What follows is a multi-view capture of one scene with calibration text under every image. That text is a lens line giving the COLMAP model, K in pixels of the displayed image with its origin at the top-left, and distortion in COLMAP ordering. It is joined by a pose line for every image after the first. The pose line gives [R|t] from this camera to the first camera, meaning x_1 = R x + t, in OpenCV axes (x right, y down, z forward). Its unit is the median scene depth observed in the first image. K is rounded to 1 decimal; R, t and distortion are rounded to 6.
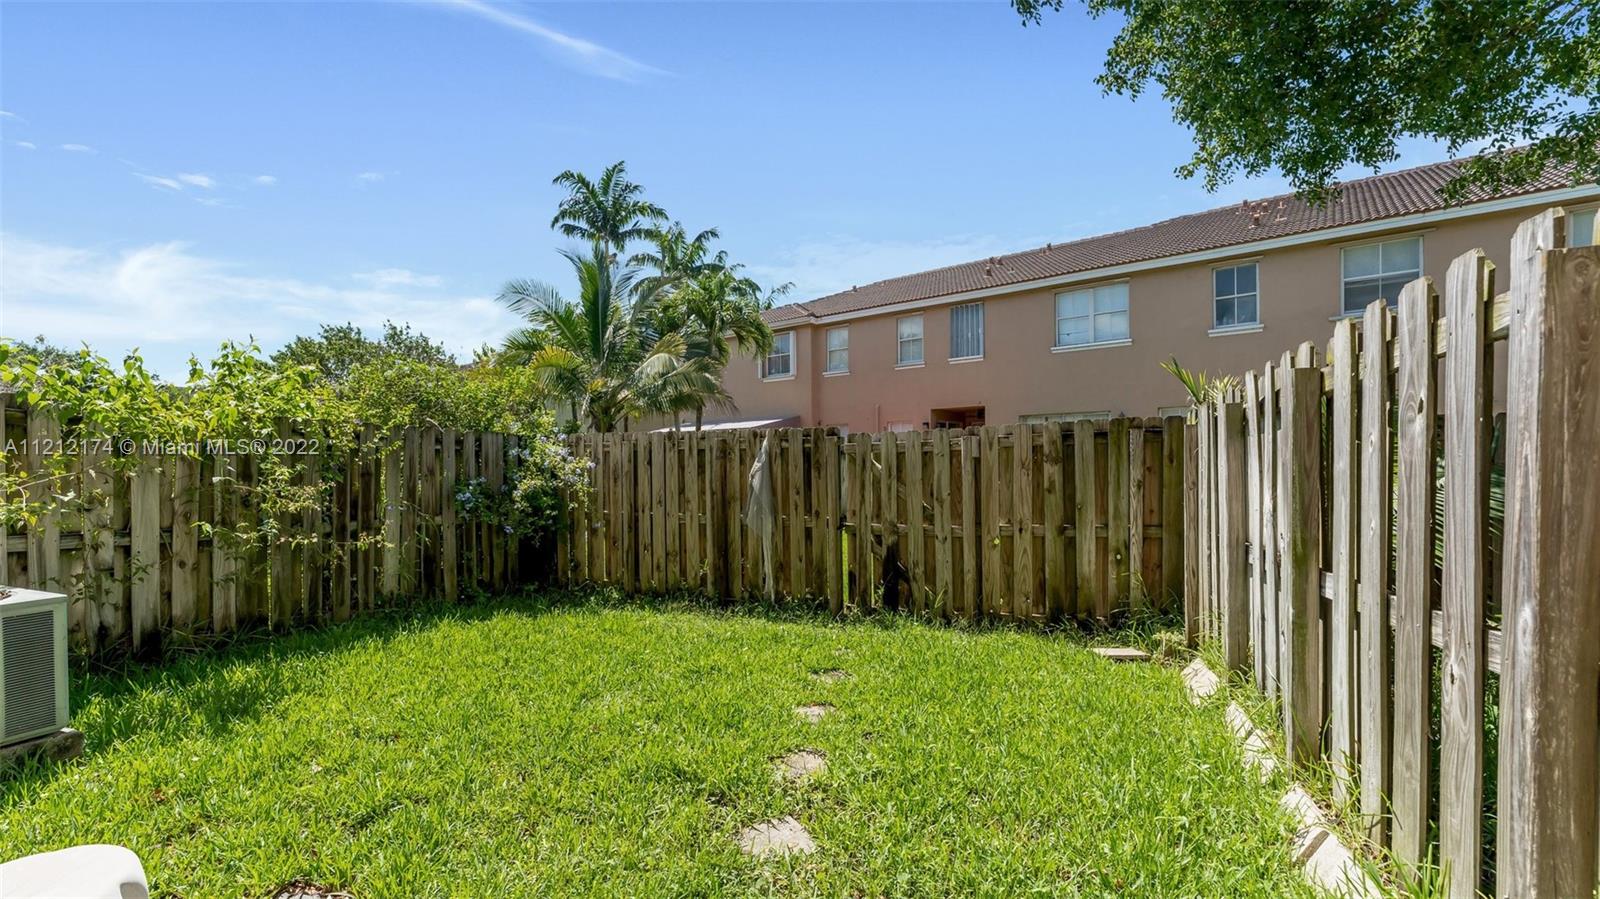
lens RADIAL K [[674.9, 0, 799.9], [0, 674.9, 464.8], [0, 0, 1]] dist [-0.001912, -0.000331]
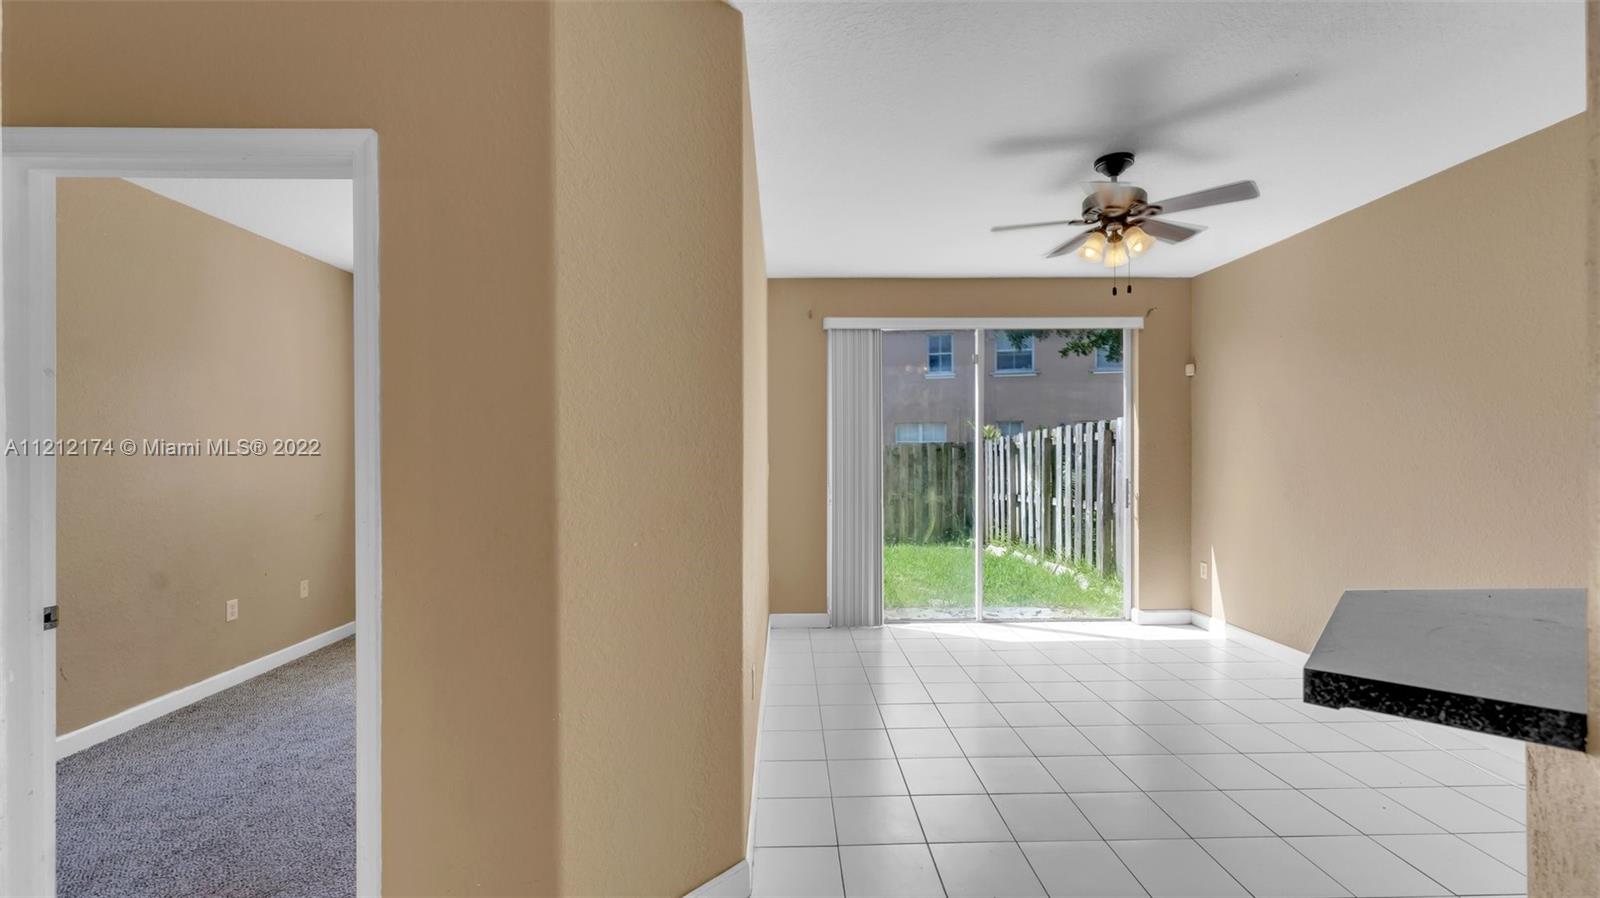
lens RADIAL K [[655.9, 0, 800.7], [0, 655.9, 450.8], [0, 0, 1]] dist [0.000660, -0.001016]
pose [[0.905250, 0.005552, 0.424842, -1.804081], [-0.001258, 0.999945, -0.010388, -0.044279], [-0.424877, 0.008869, 0.905208, -1.481550]]
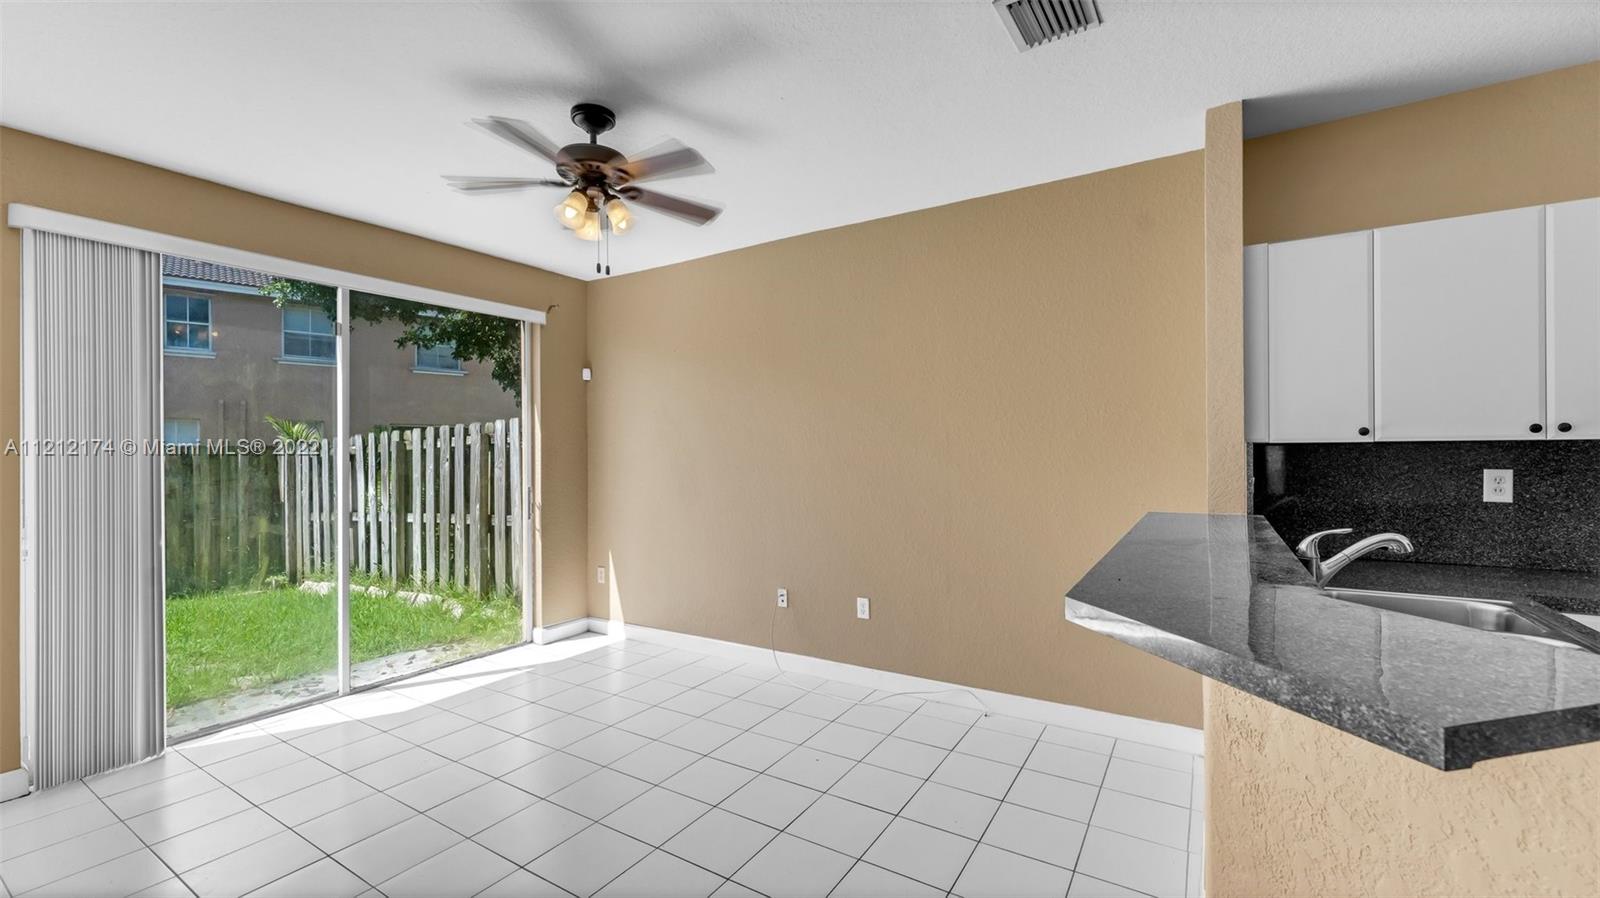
lens RADIAL K [[655.9, 0, 801.2], [0, 655.9, 455.5], [0, 0, 1]] dist [0.000660, -0.001016]
pose [[0.148240, 0.003666, 0.988945, -1.730220], [0.013270, 0.999896, -0.005696, -0.049123], [-0.988862, 0.013968, 0.148176, -1.070153]]
